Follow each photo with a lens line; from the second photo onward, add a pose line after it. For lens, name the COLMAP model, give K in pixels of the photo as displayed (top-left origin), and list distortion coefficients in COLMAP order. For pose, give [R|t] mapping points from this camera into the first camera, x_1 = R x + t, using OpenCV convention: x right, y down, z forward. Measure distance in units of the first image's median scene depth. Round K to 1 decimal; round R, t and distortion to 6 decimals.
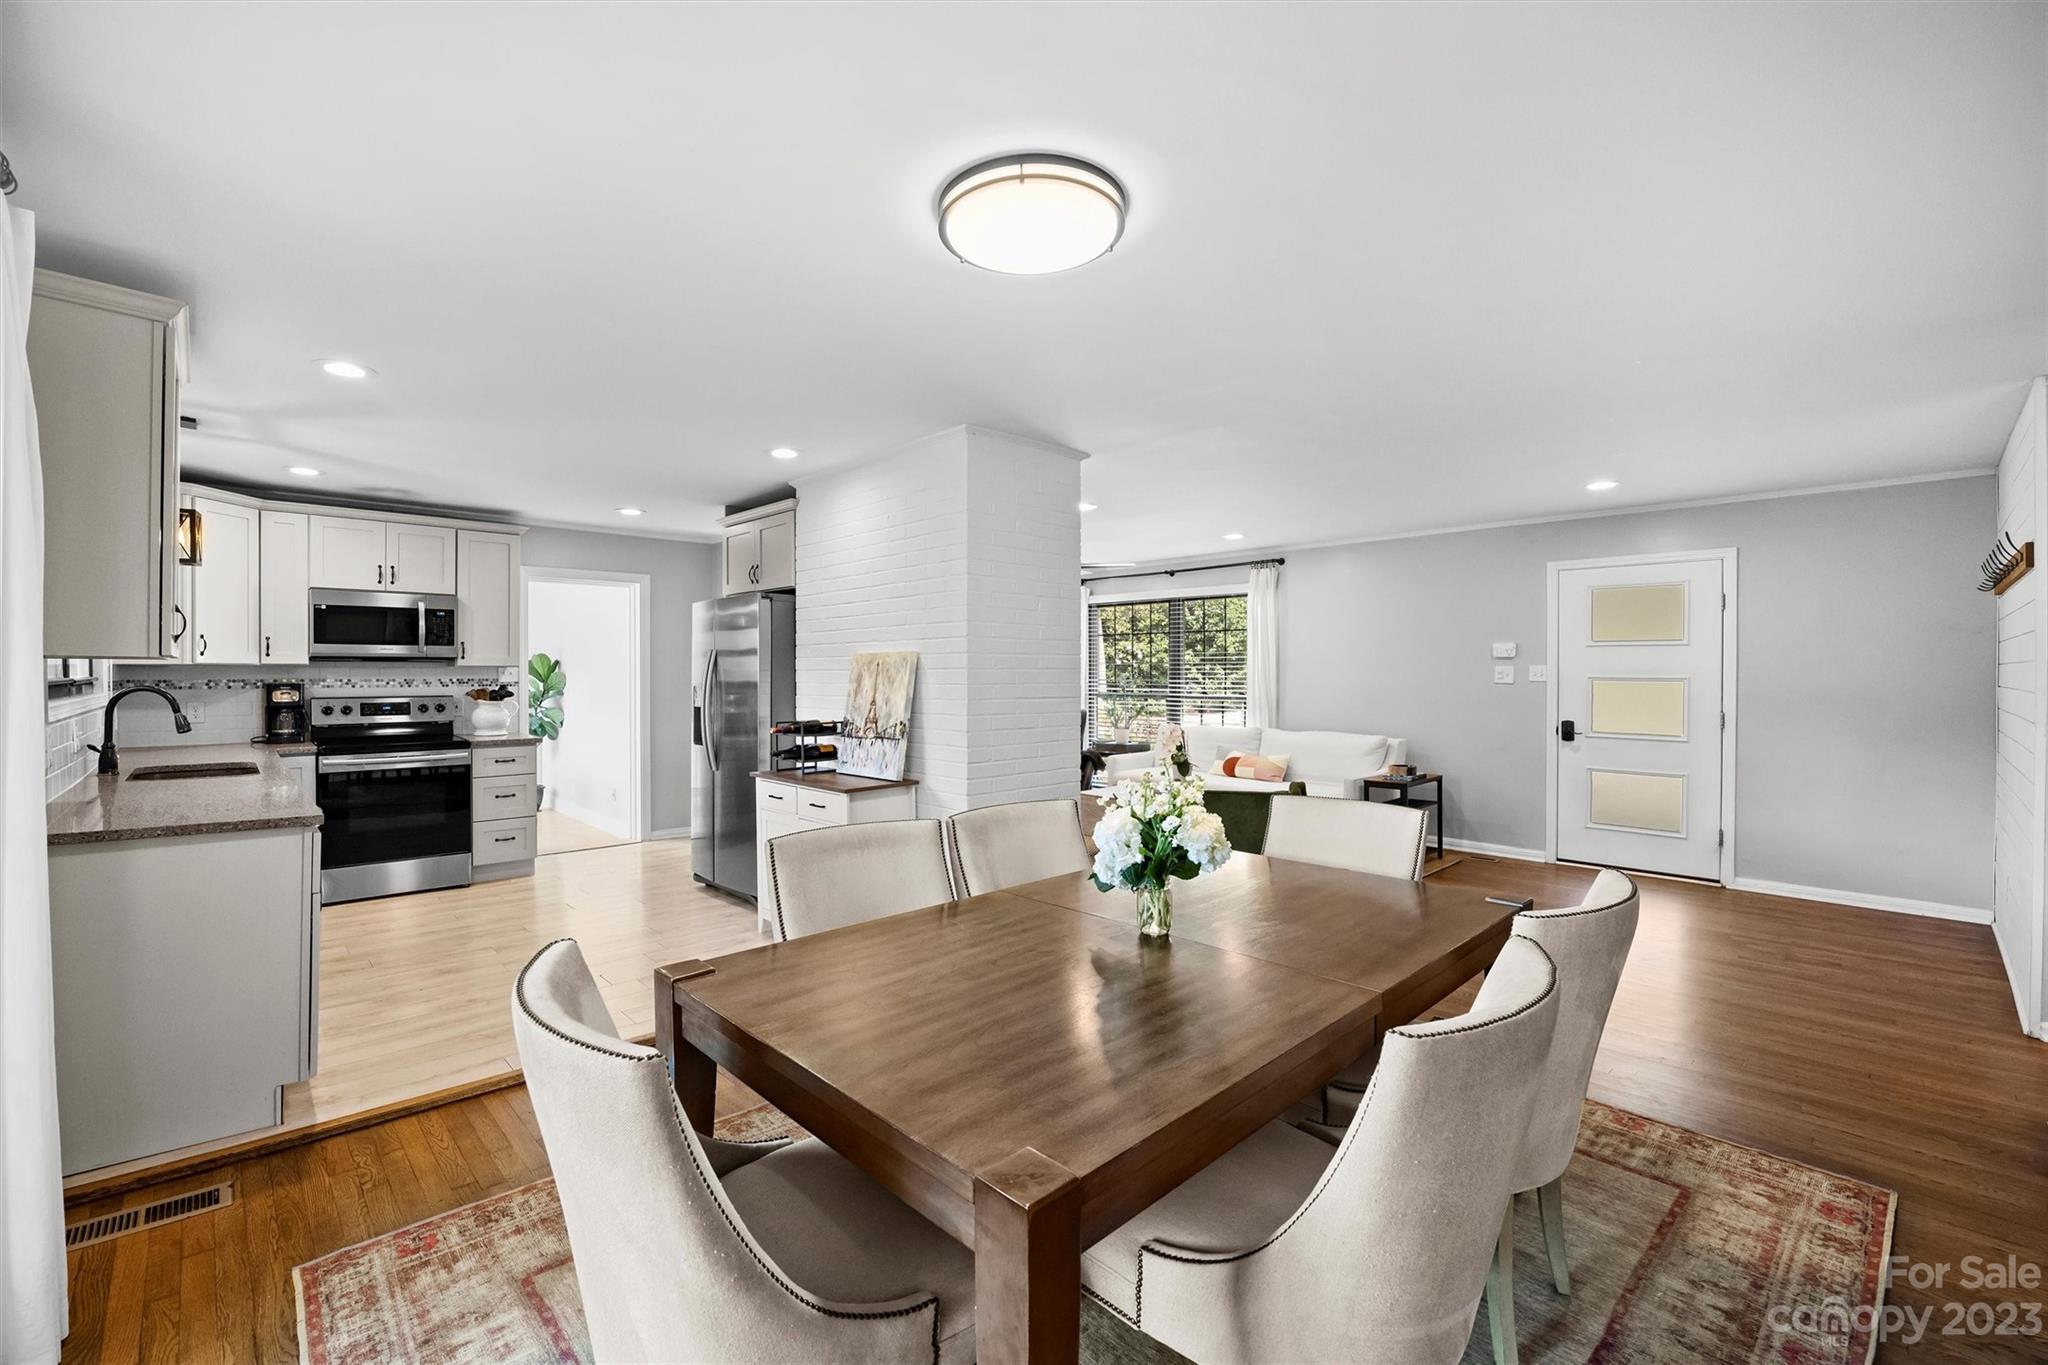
lens RADIAL K [[872.0, 0, 1012.5], [0, 872.0, 679.8], [0, 0, 1]] dist [-0.018191, 0.000710]
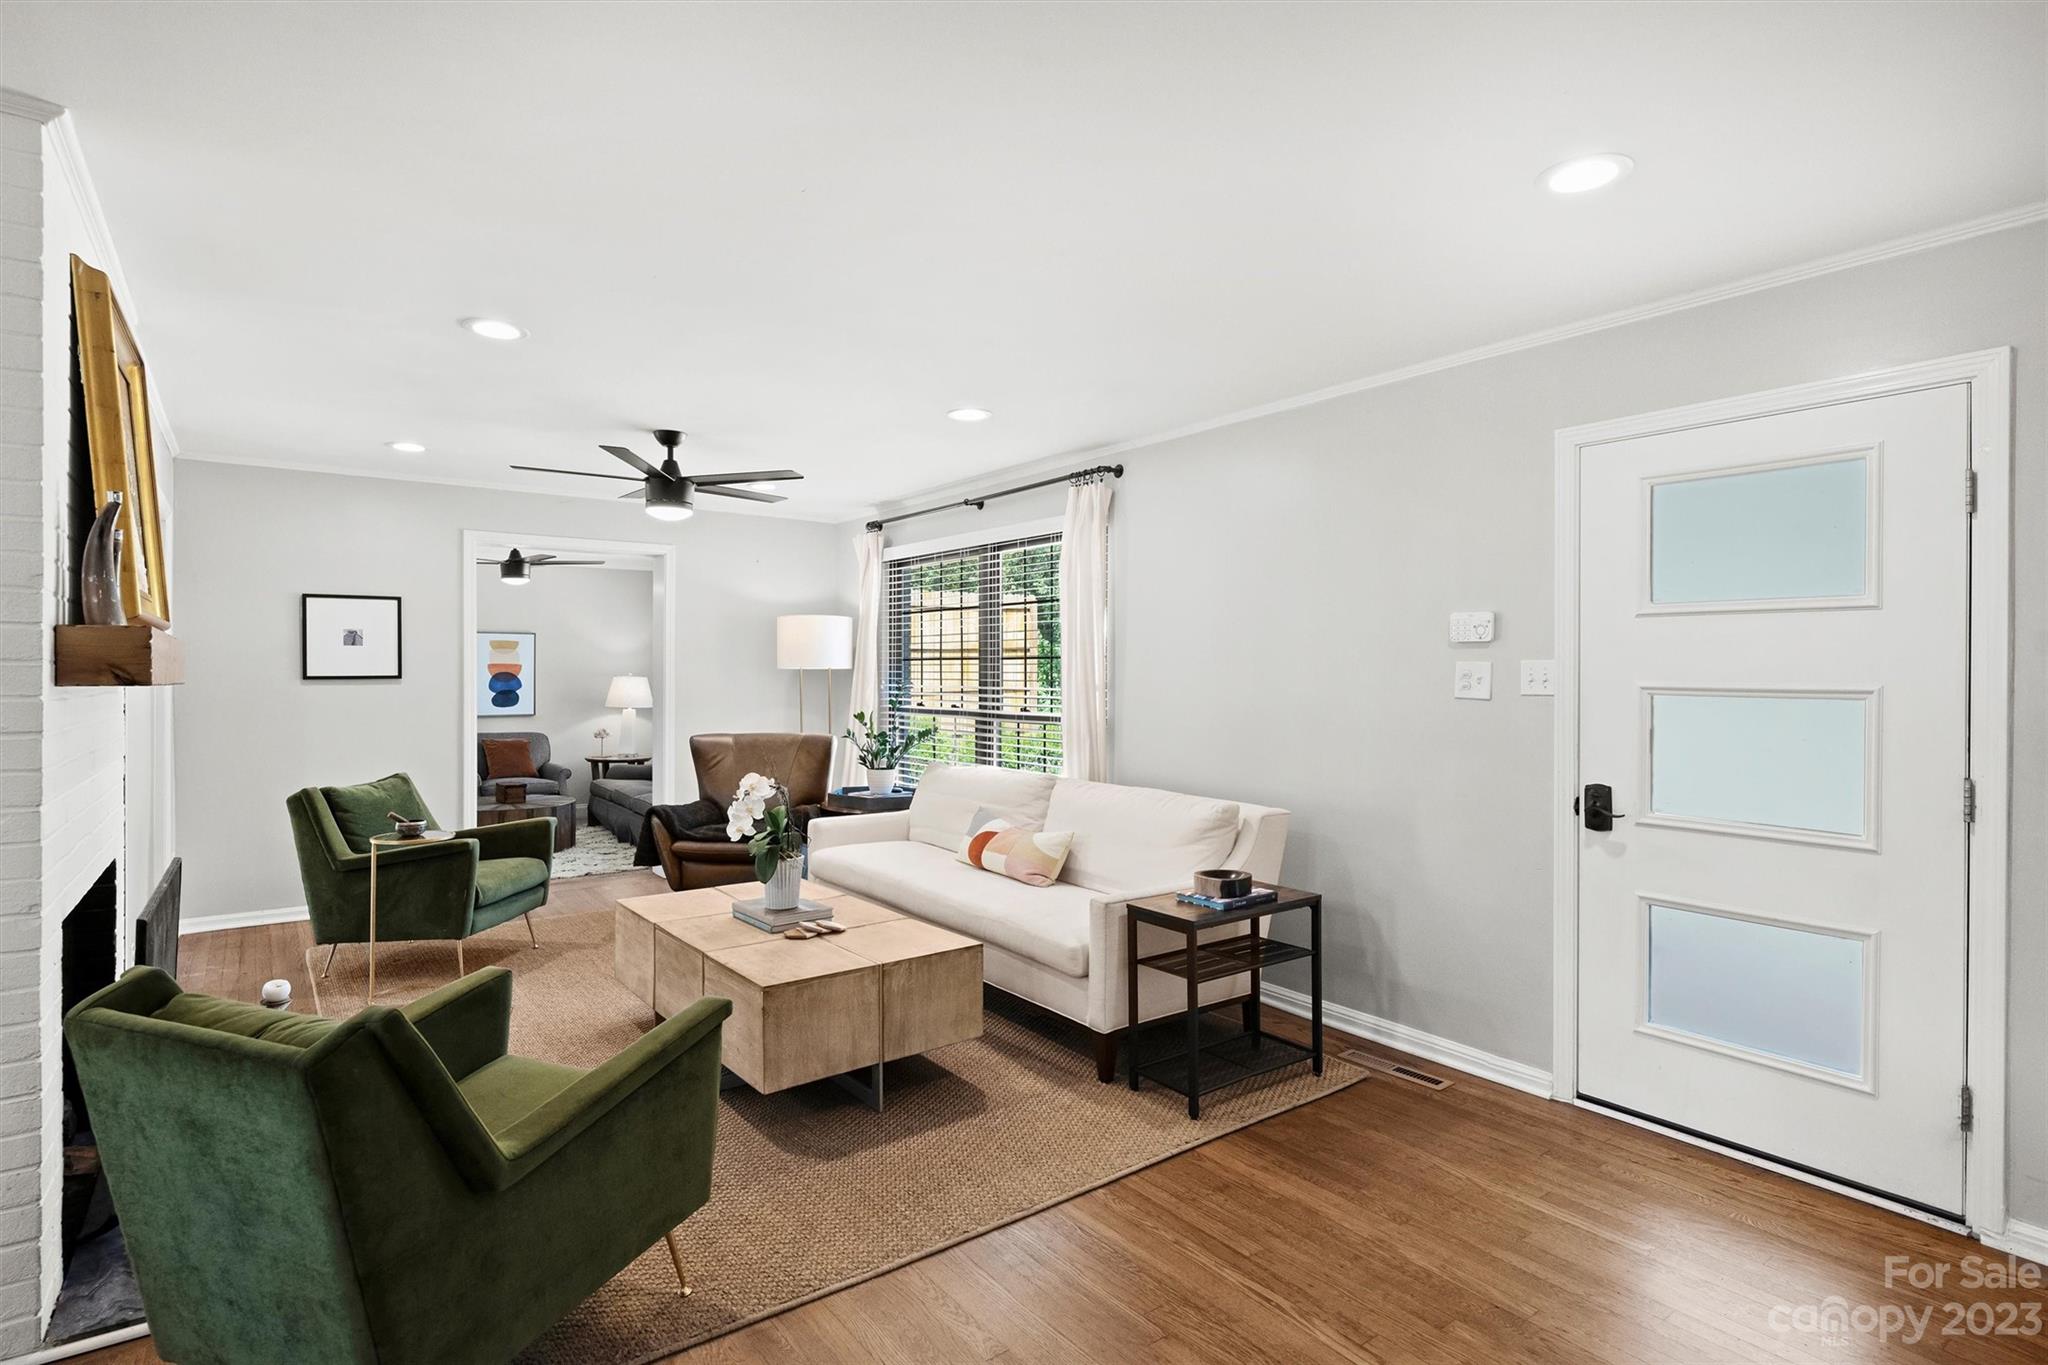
lens RADIAL K [[1045.6, 0, 998.6], [0, 1045.6, 678.2], [0, 0, 1]] dist [-0.010215, 0.003976]
pose [[0.990770, 0.003826, -0.135502, 0.463001], [-0.004318, 0.999985, -0.003342, -0.004250], [0.135487, 0.003896, 0.990771, 0.487424]]
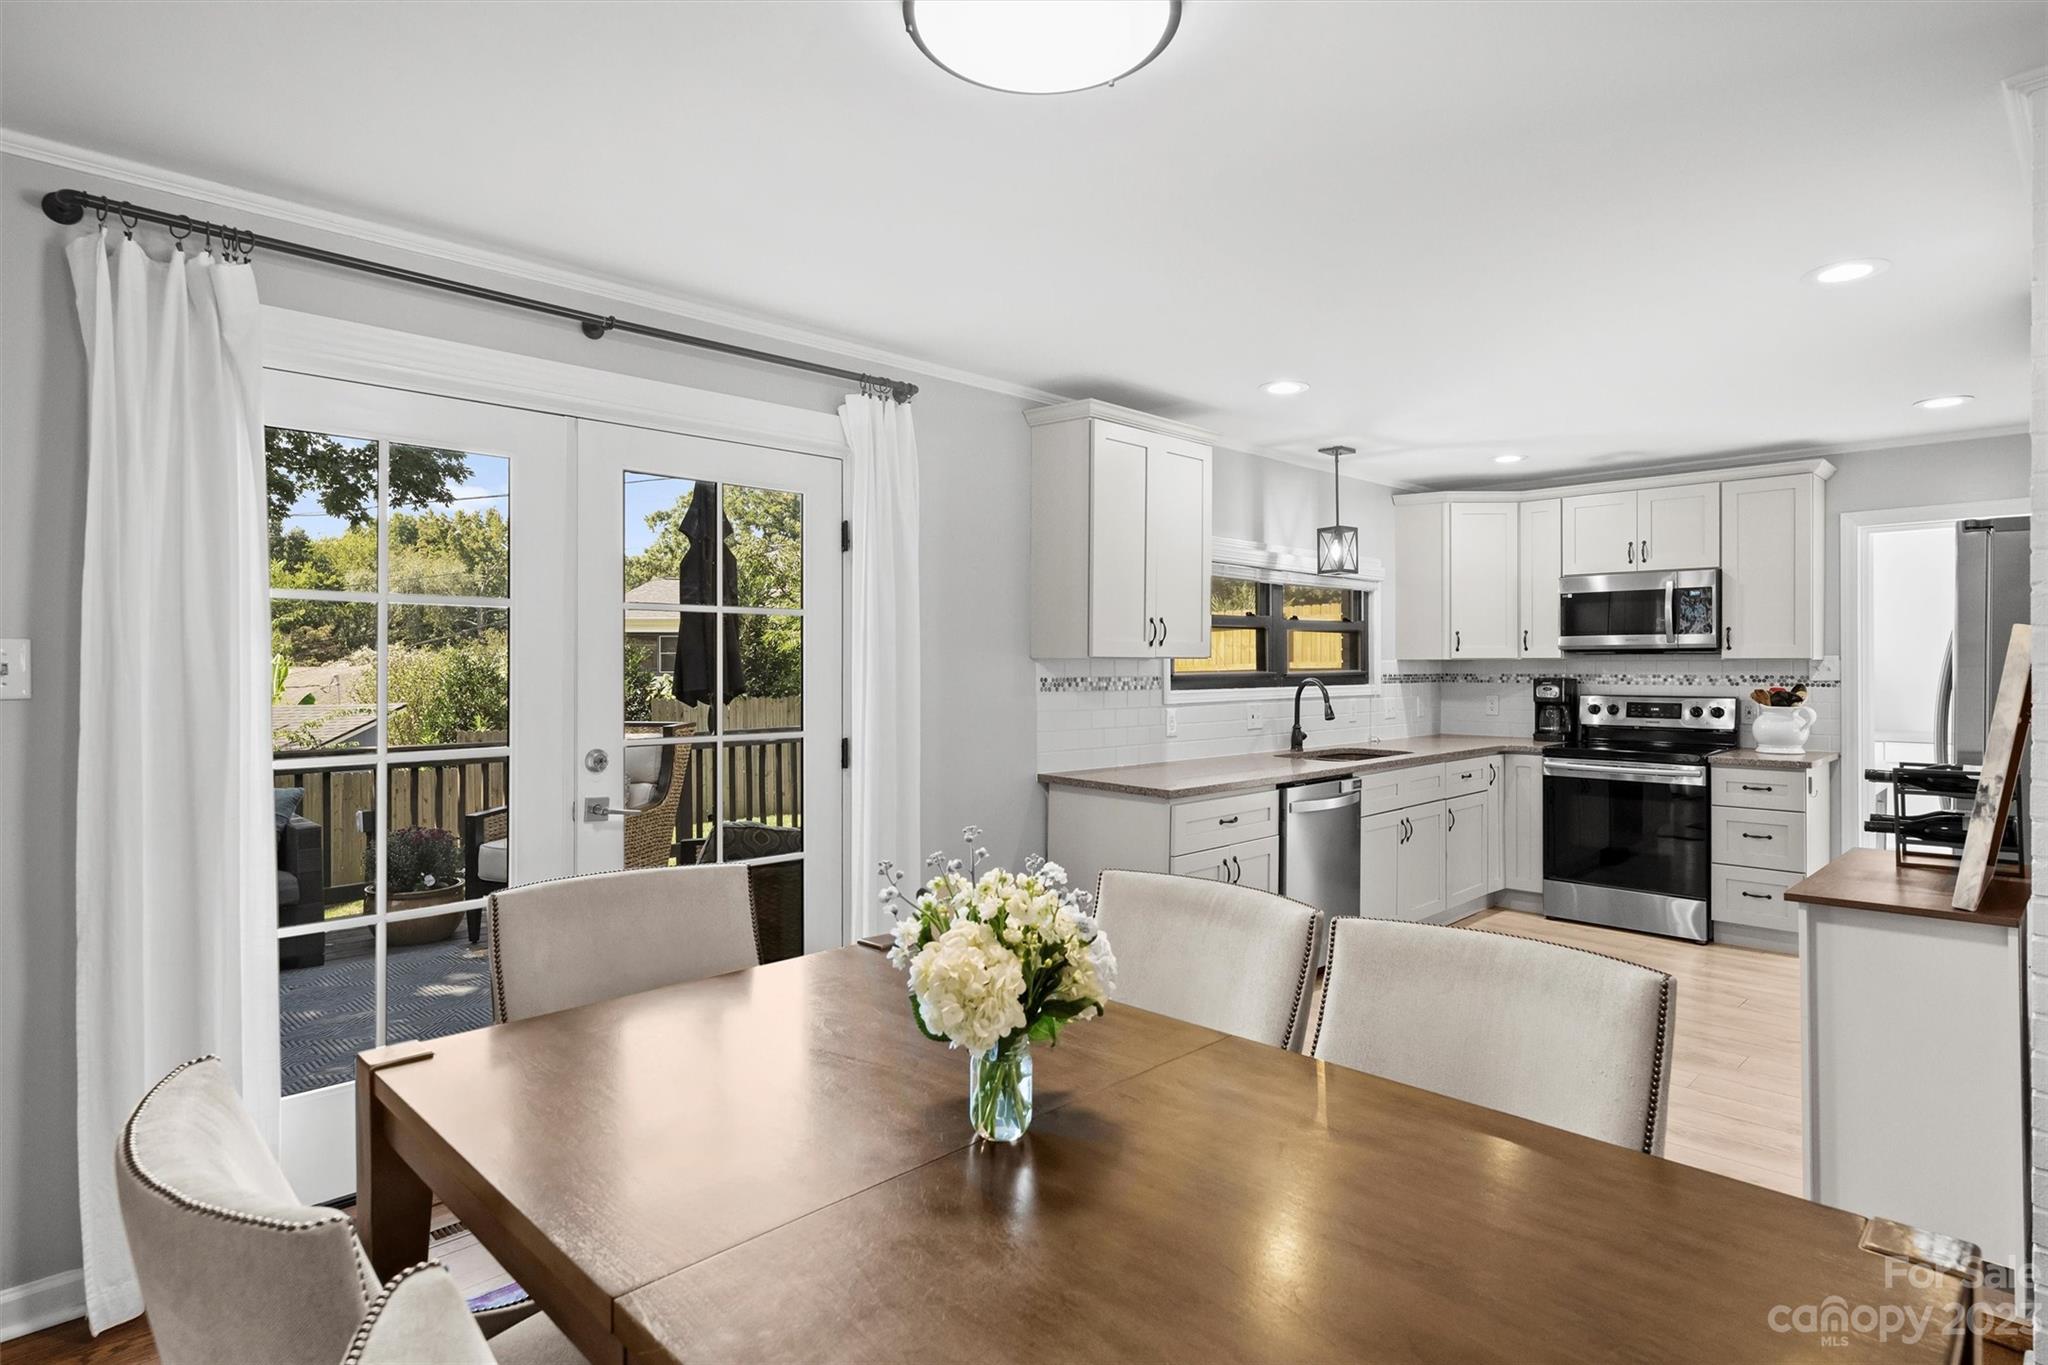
lens RADIAL K [[1084.3, 0, 1018.2], [0, 1084.3, 659.3], [0, 0, 1]] dist [-0.006901, 0.003101]
pose [[0.017376, -0.003649, -0.999842, 0.325196], [-0.004855, 0.999981, -0.003734, -0.009052], [0.999837, 0.004919, 0.017358, 0.366962]]
